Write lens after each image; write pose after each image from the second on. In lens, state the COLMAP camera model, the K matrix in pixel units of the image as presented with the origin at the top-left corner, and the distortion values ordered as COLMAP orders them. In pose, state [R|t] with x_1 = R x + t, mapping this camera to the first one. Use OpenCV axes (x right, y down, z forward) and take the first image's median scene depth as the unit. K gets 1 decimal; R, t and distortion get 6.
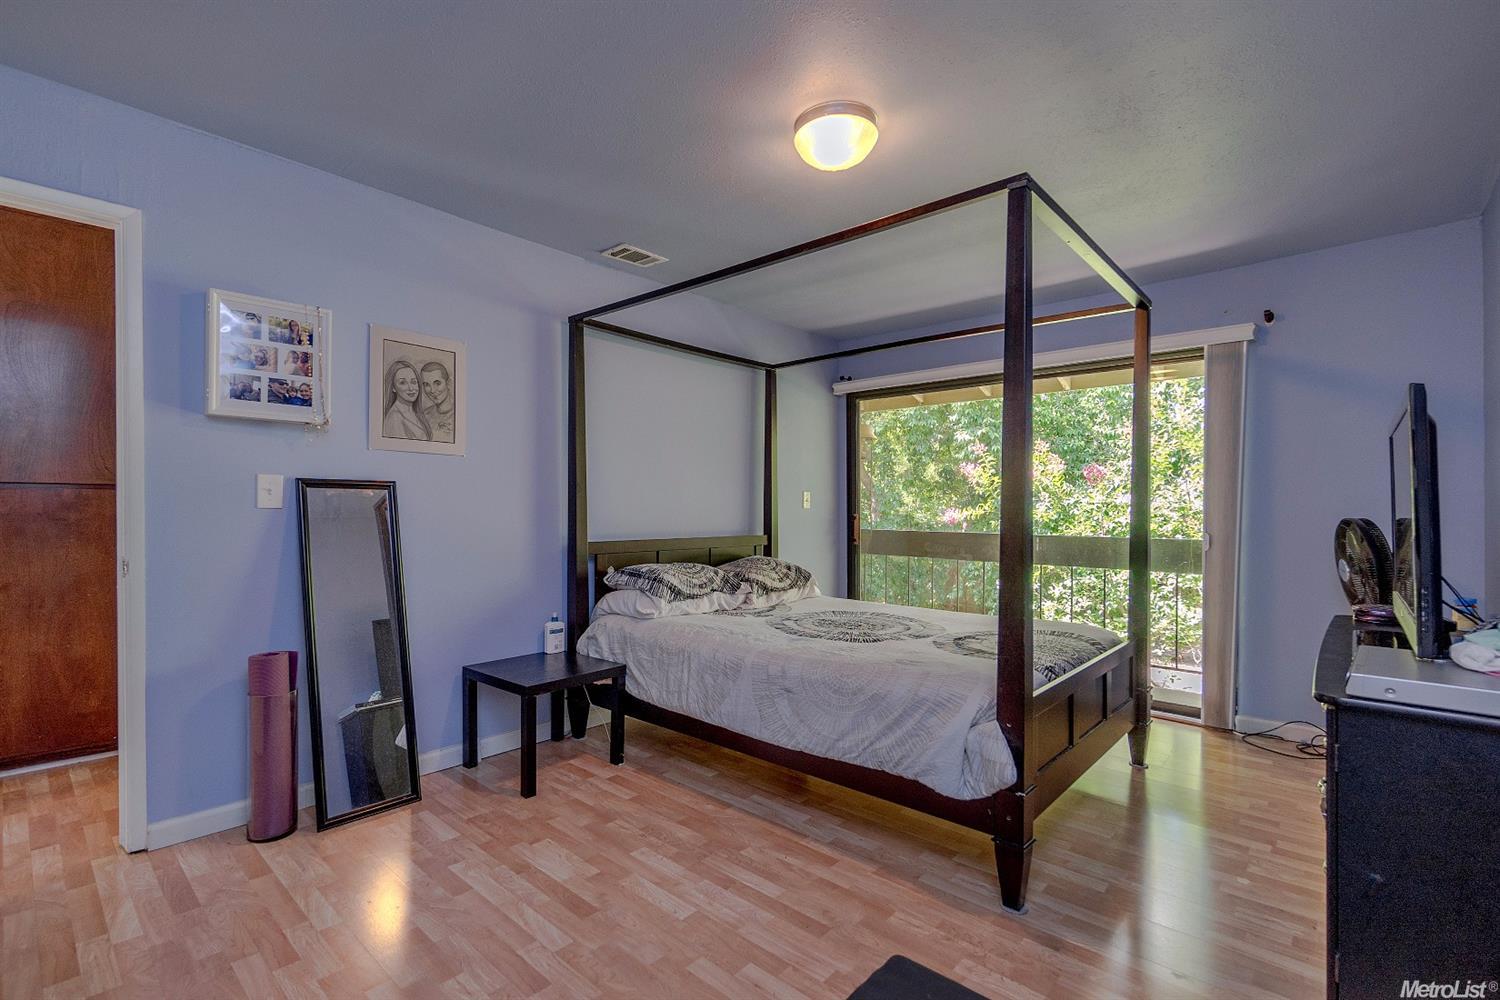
lens RADIAL K [[702.3, 0, 746.5], [0, 702.3, 508.0], [0, 0, 1]] dist [-0.000410, 0.000054]
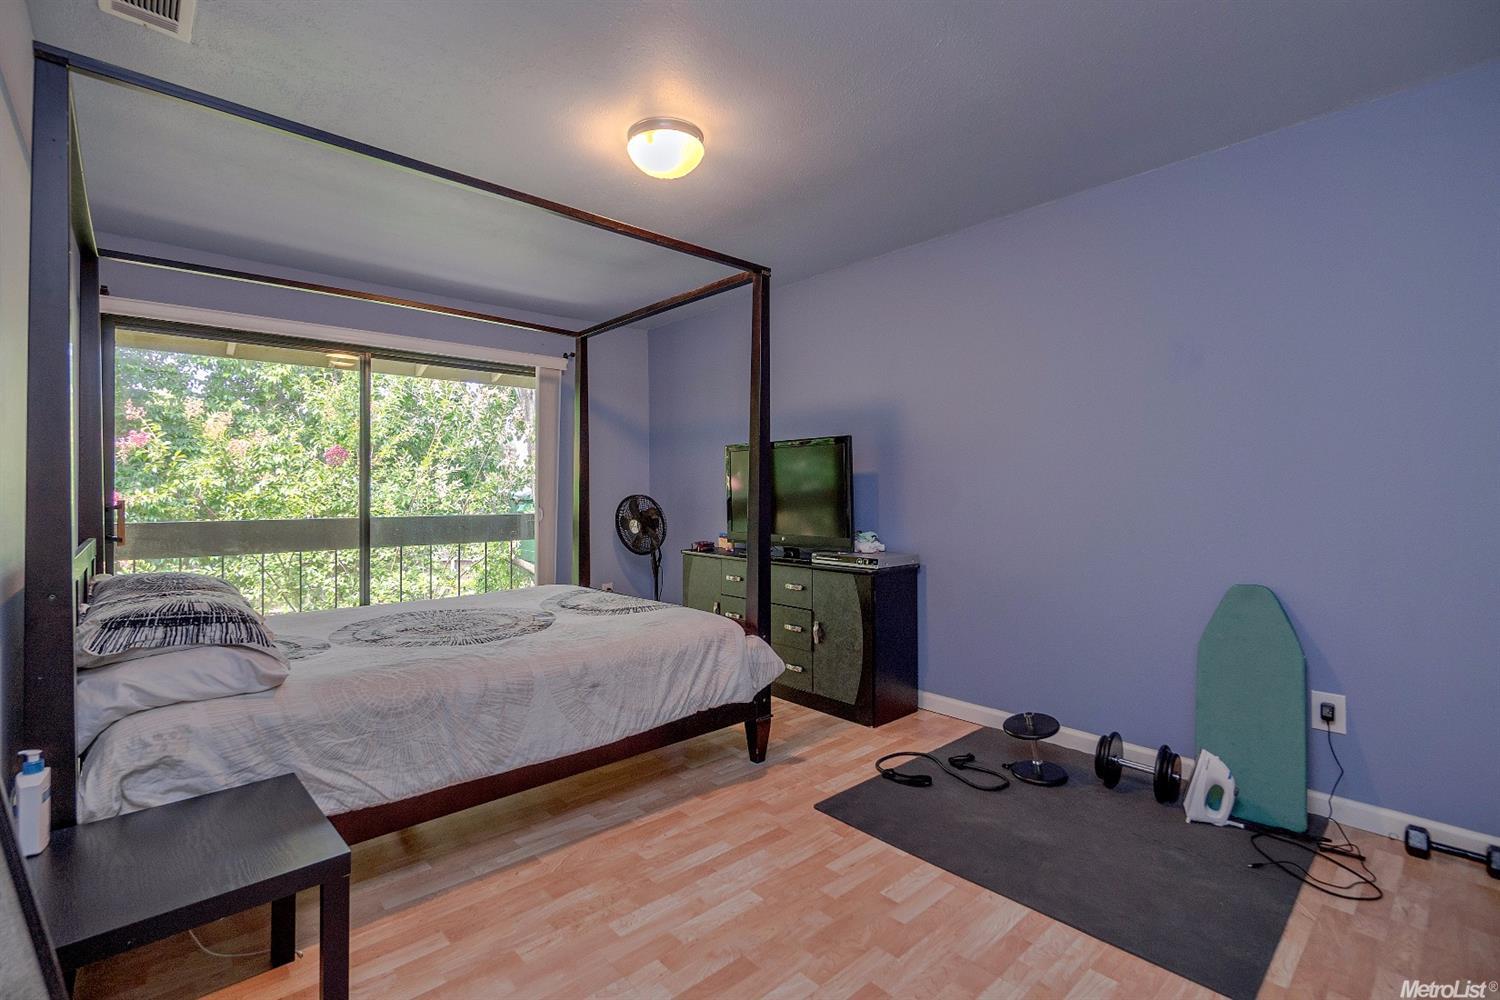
lens RADIAL K [[653.7, 0, 746.4], [0, 653.7, 488.4], [0, 0, 1]] dist [0.002664, 0.000077]
pose [[0.100766, -0.001650, 0.994909, -0.862778], [0.002204, 0.999997, 0.001436, -0.004530], [-0.994908, 0.002048, 0.100769, 0.778781]]
